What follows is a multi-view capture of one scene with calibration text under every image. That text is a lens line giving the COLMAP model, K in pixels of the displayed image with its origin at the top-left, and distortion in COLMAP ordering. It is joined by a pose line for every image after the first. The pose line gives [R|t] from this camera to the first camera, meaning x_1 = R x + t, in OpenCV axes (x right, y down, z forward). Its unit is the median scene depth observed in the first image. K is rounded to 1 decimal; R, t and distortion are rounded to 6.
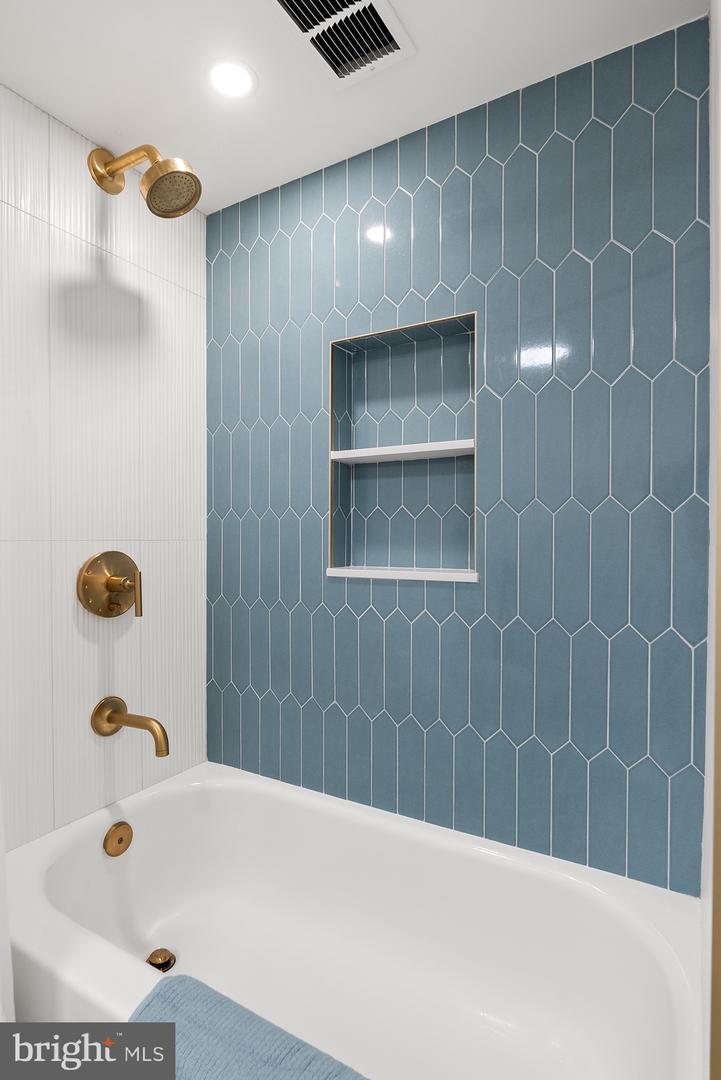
lens RADIAL K [[561.9, 0, 361.4], [0, 561.9, 543.5], [0, 0, 1]] dist [-0.002829, 0.000101]
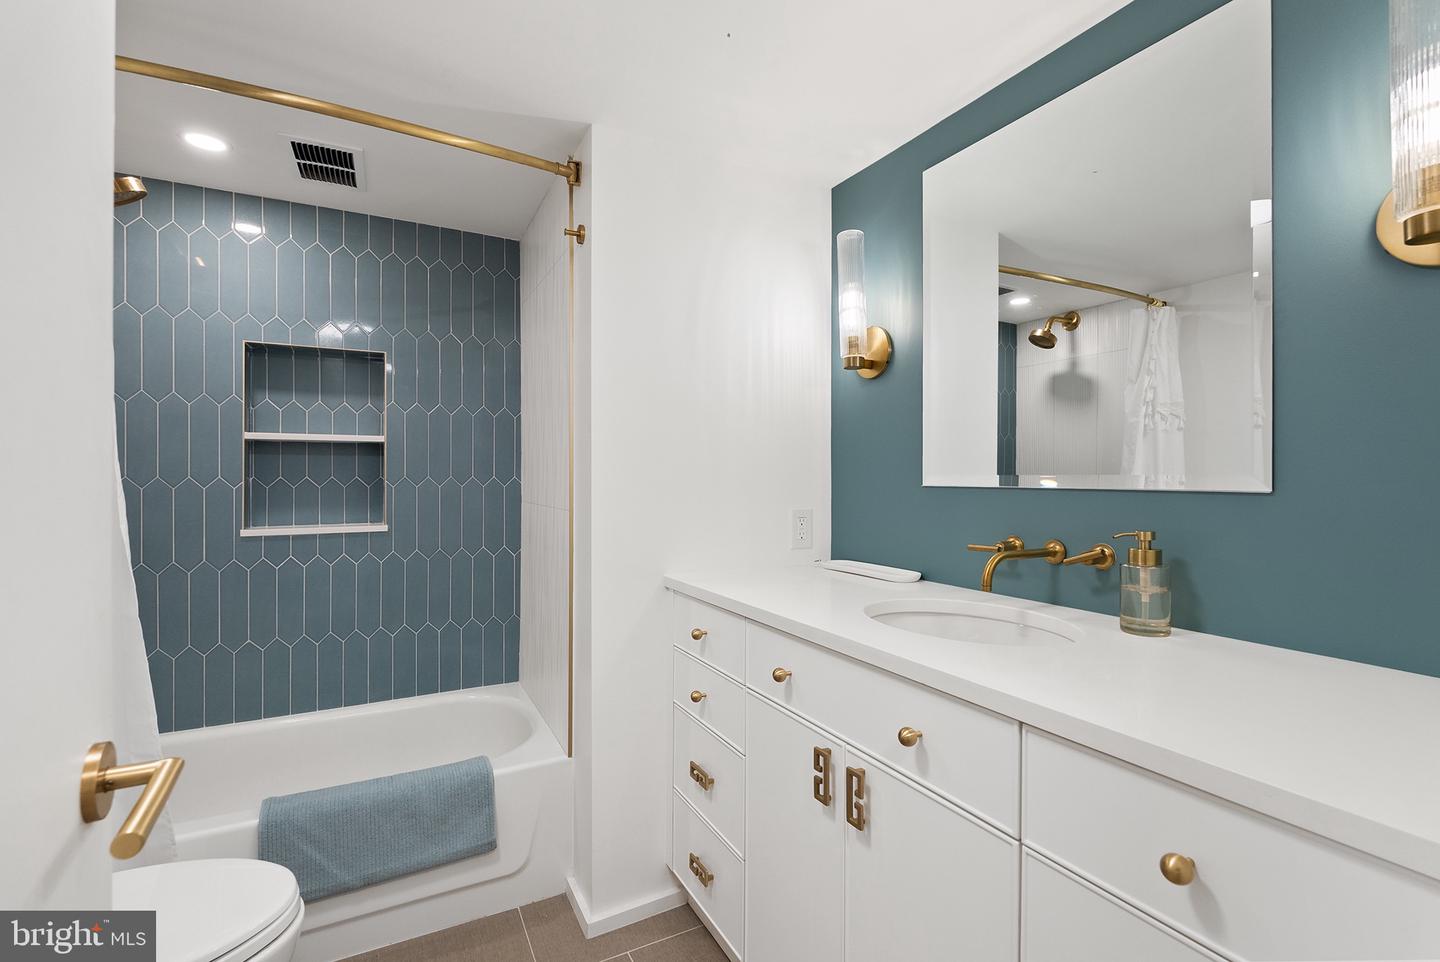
lens RADIAL K [[637.5, 0, 723.1], [0, 637.5, 487.0], [0, 0, 1]] dist [-0.001853, 0.000175]
pose [[0.517114, -0.014718, 0.855790, -0.751051], [0.008781, 0.999891, 0.011890, -0.058801], [-0.855872, 0.001366, 0.517186, -0.624464]]
